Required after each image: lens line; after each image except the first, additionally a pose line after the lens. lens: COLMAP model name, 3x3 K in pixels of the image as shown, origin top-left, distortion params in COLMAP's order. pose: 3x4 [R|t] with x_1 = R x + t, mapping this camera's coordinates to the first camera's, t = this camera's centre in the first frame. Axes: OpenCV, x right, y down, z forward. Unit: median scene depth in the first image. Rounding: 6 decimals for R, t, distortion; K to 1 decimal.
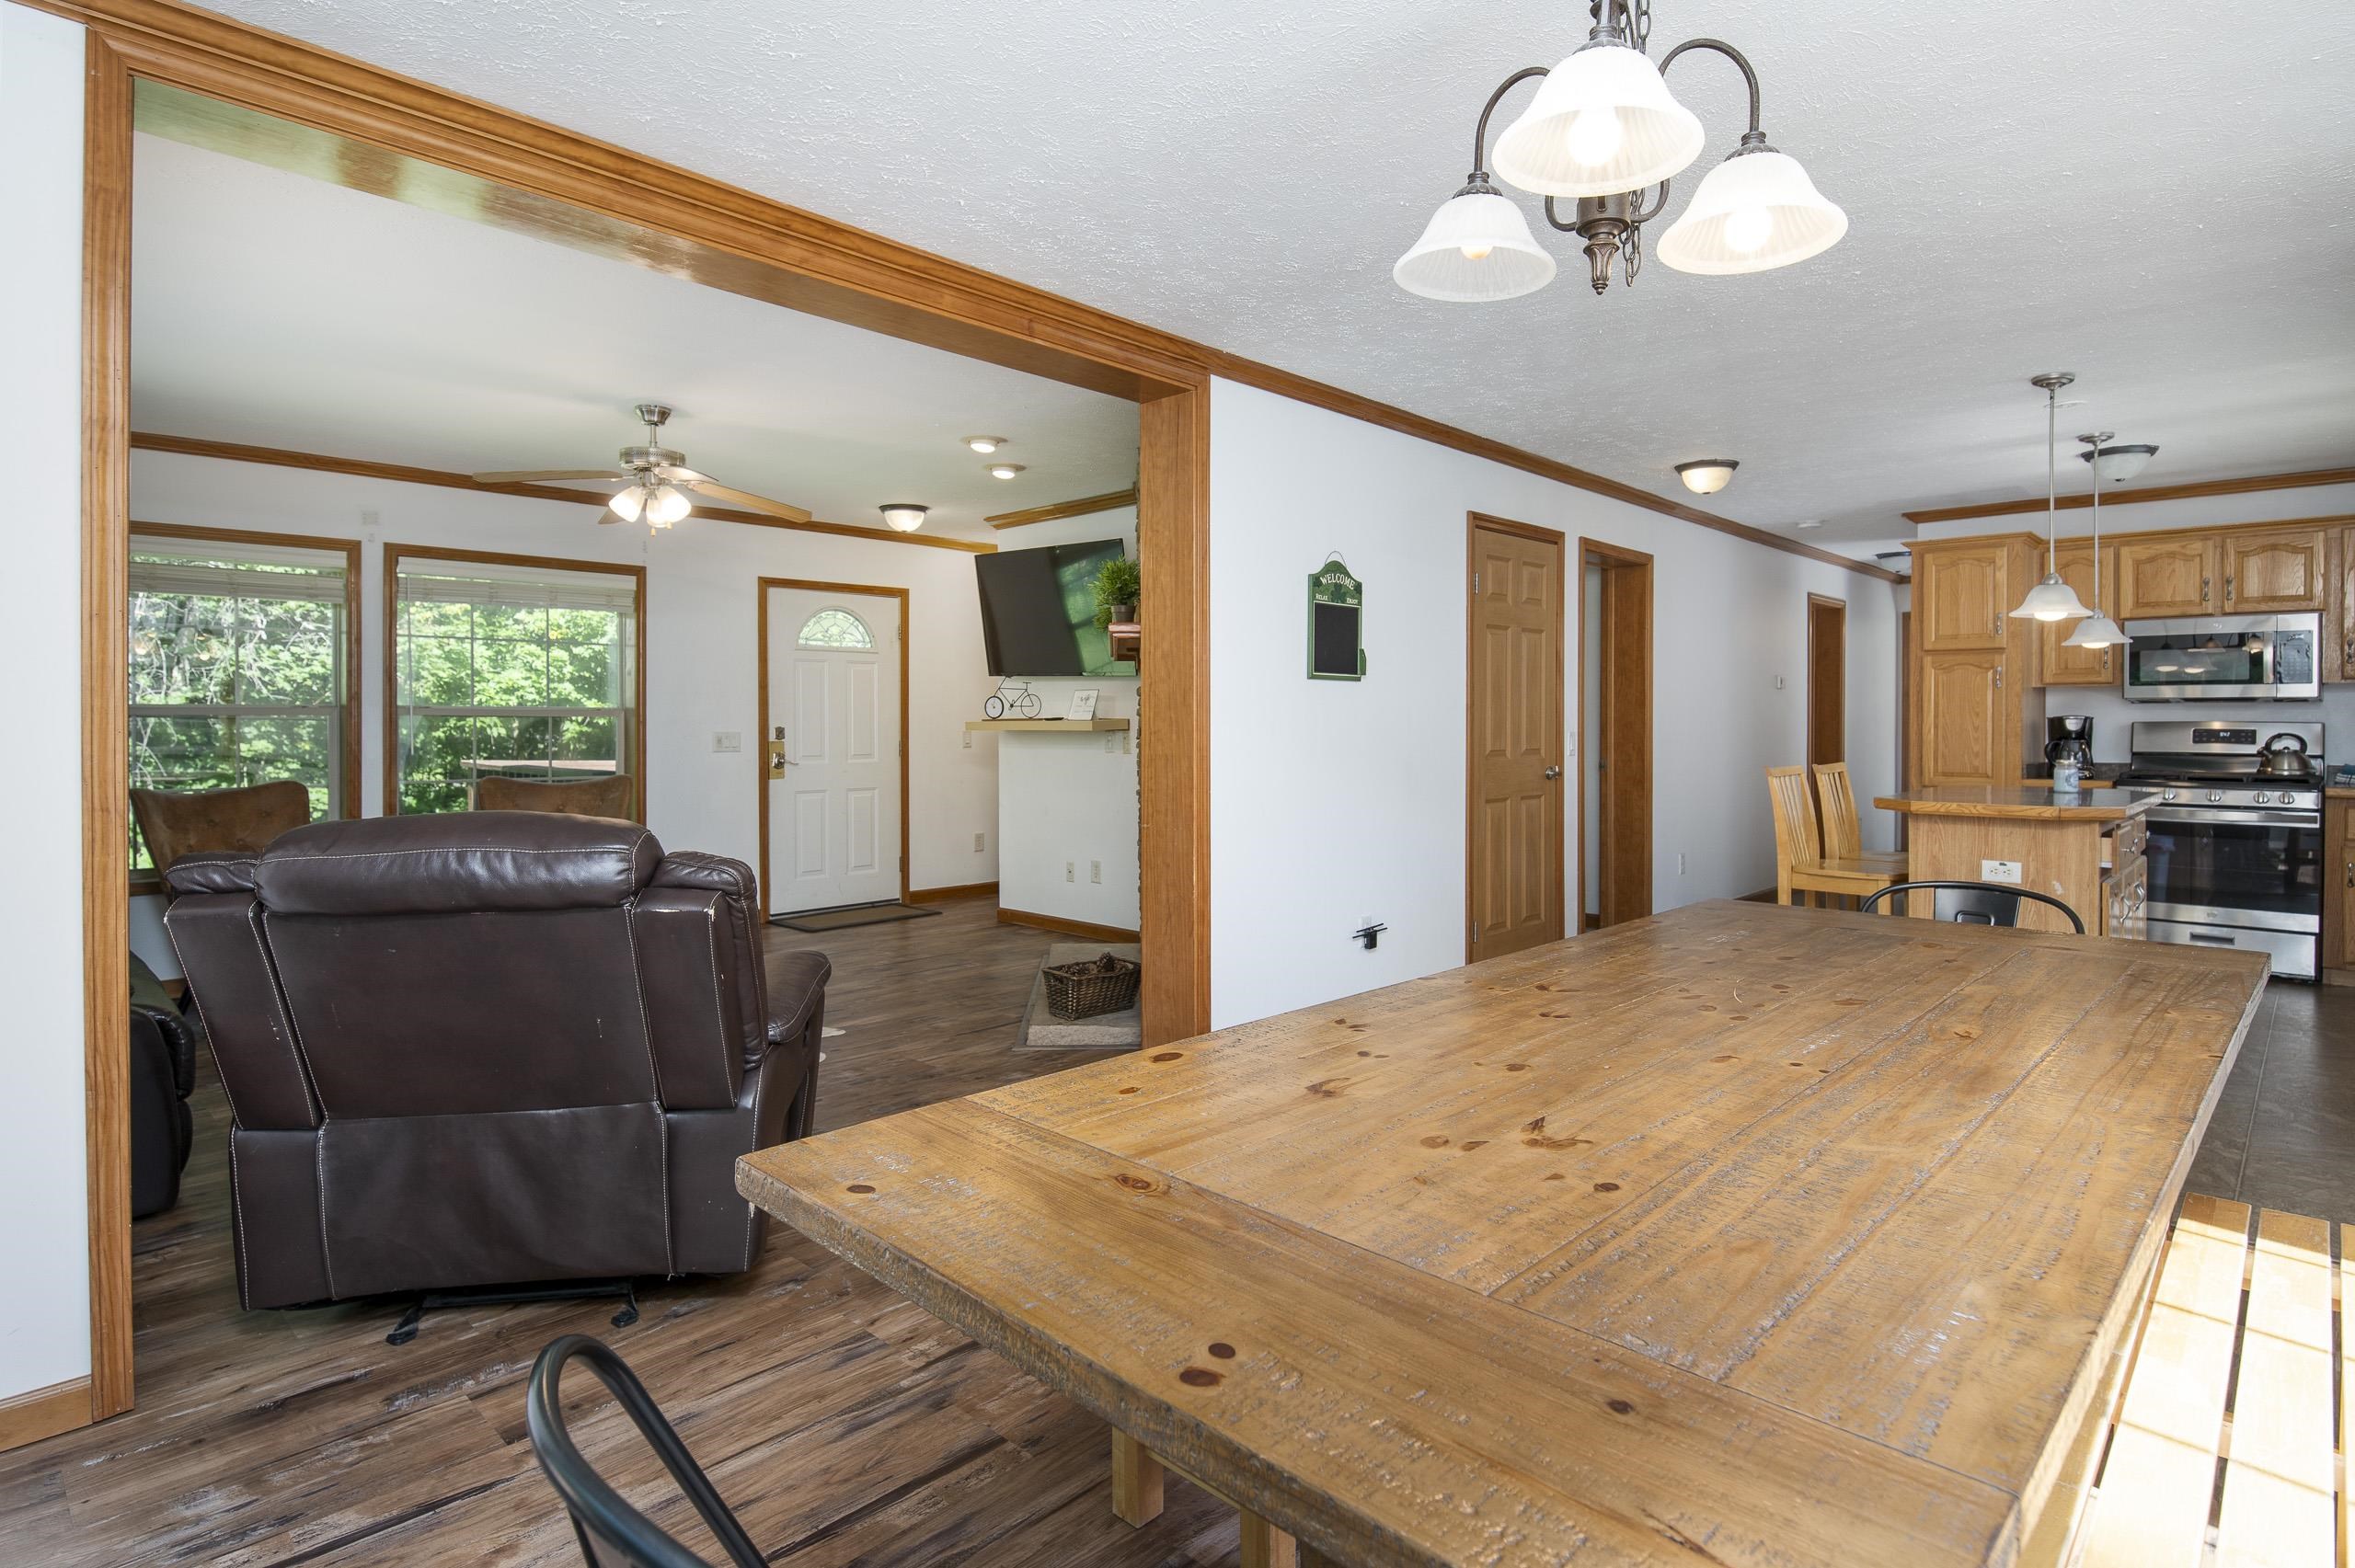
lens RADIAL K [[1189.9, 0, 1185.7], [0, 1189.9, 734.6], [0, 0, 1]] dist [0.001383, -0.011486]
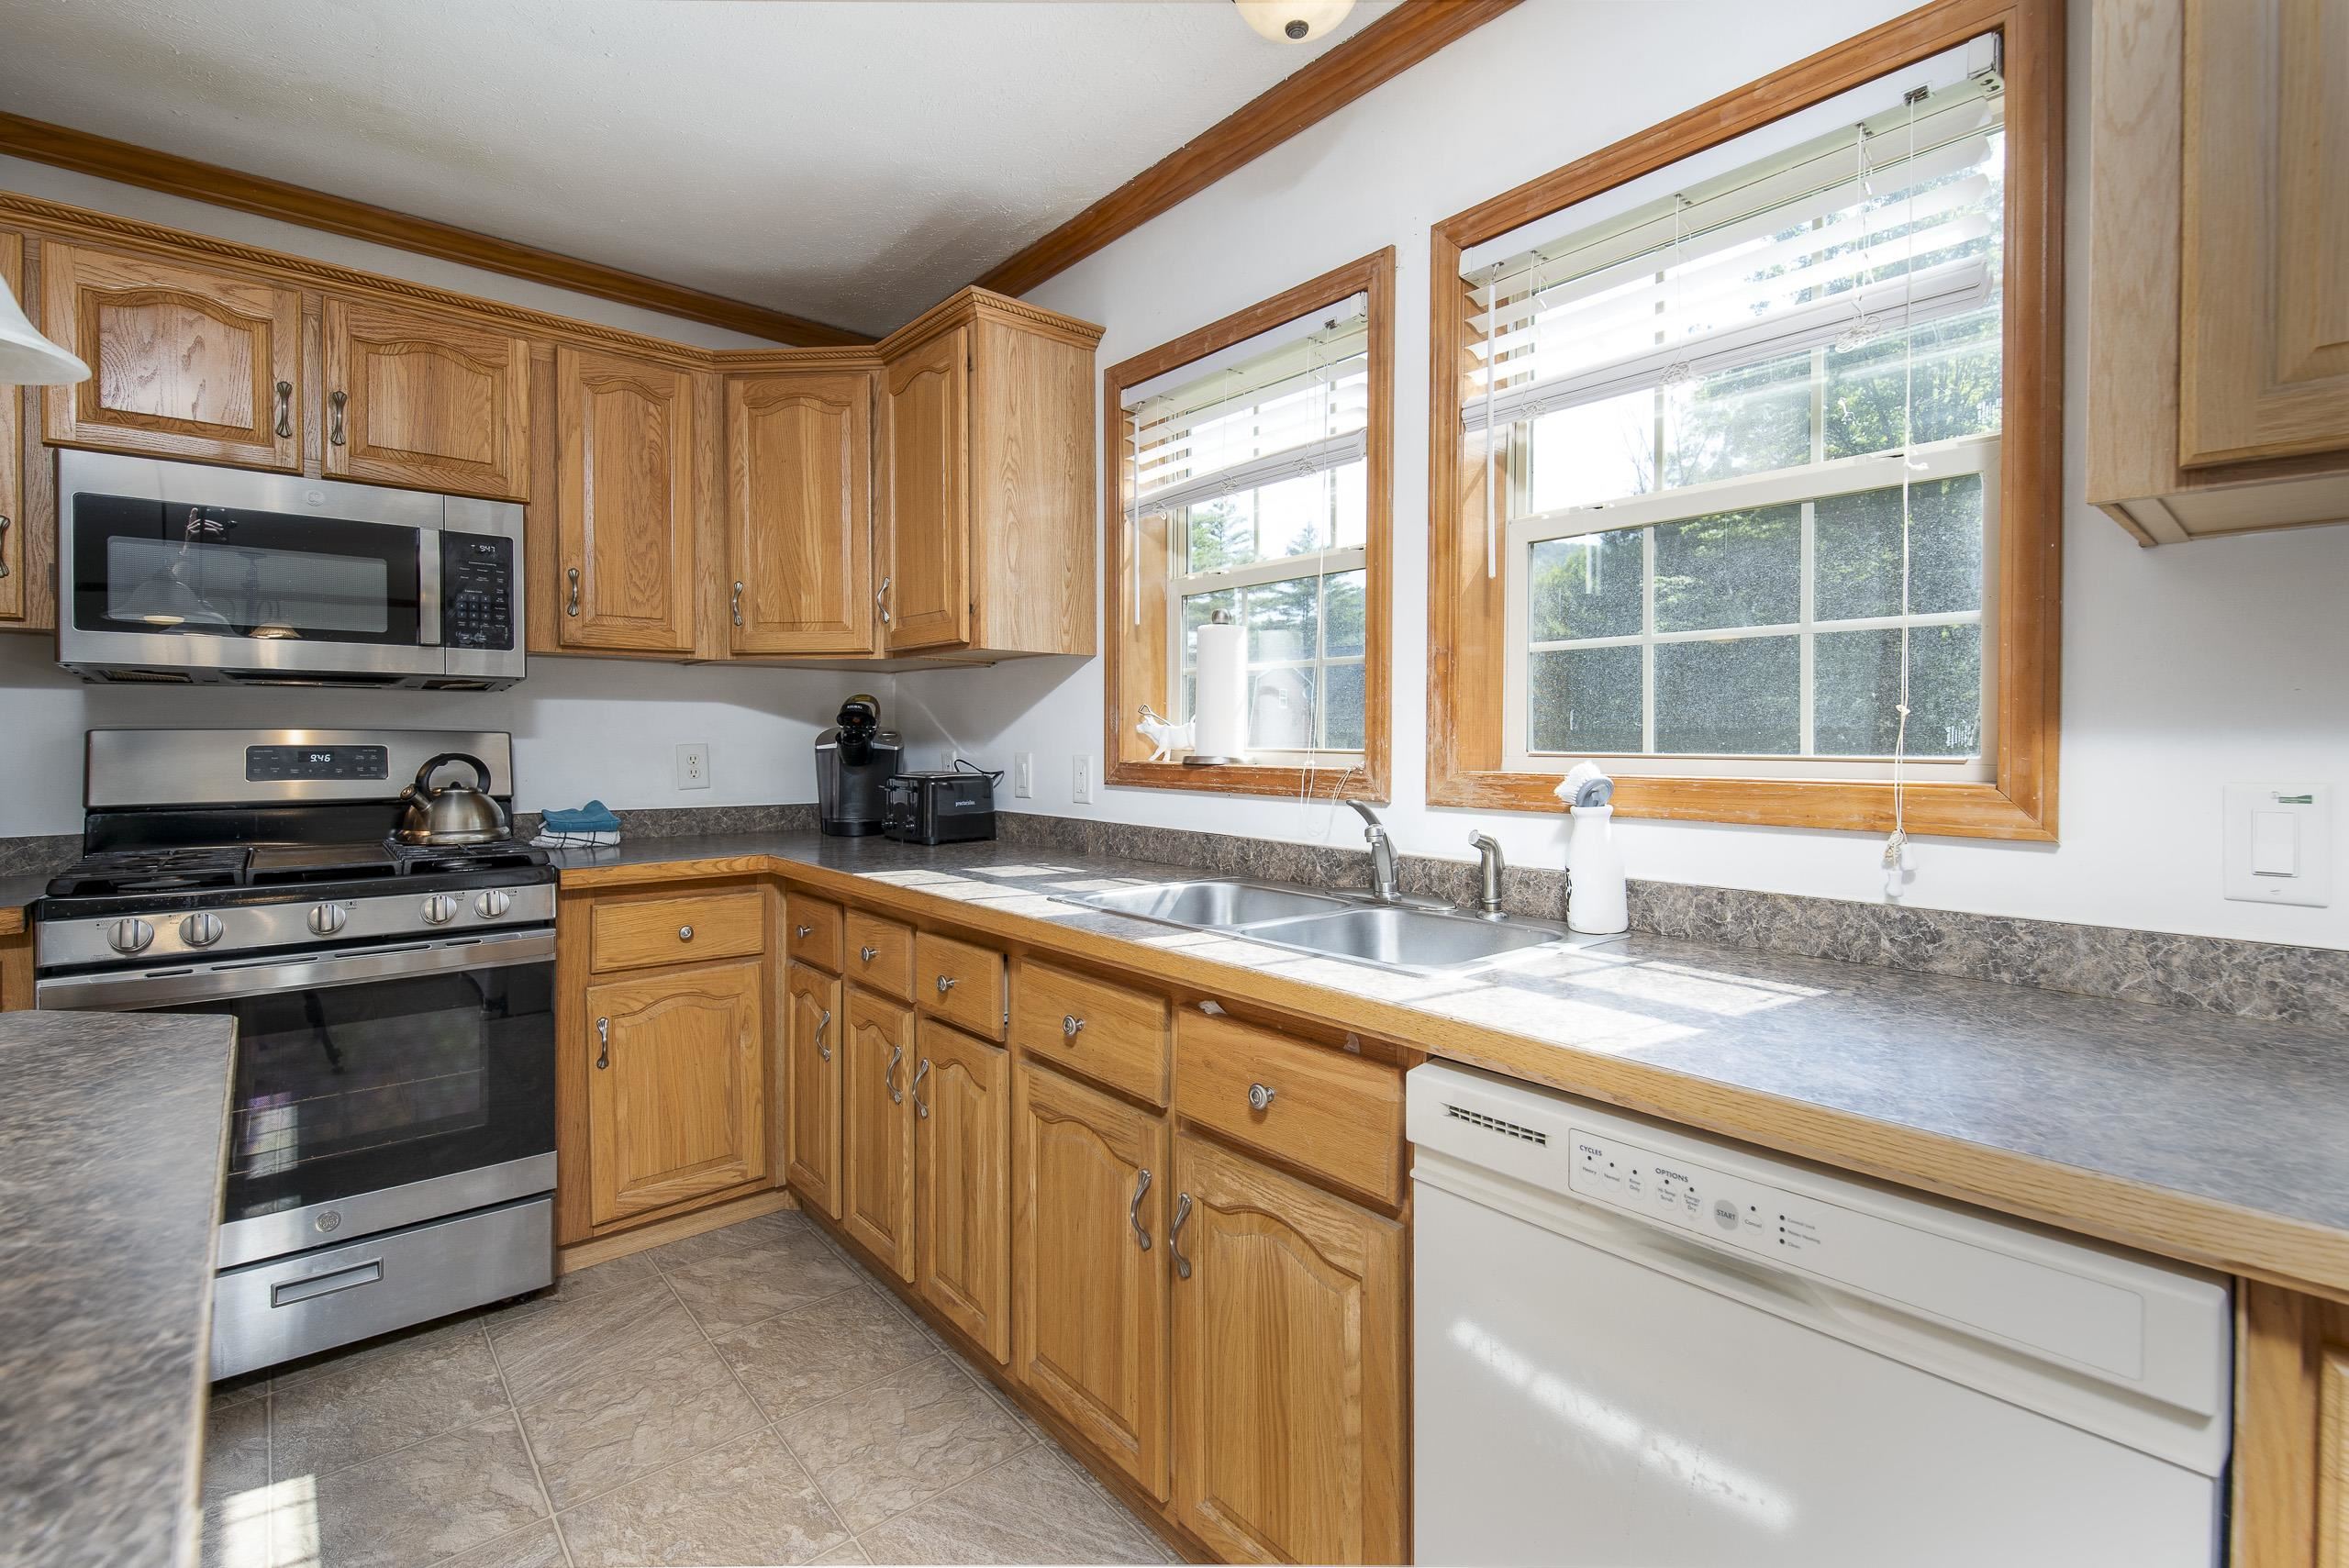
lens RADIAL K [[1091.8, 0, 1197.6], [0, 1091.8, 750.6], [0, 0, 1]] dist [0.021284, -0.015365]
pose [[0.103726, -0.011133, 0.994544, 0.564181], [0.007711, 0.999916, 0.010389, -0.005470], [-0.994576, 0.006591, 0.103803, 0.708509]]
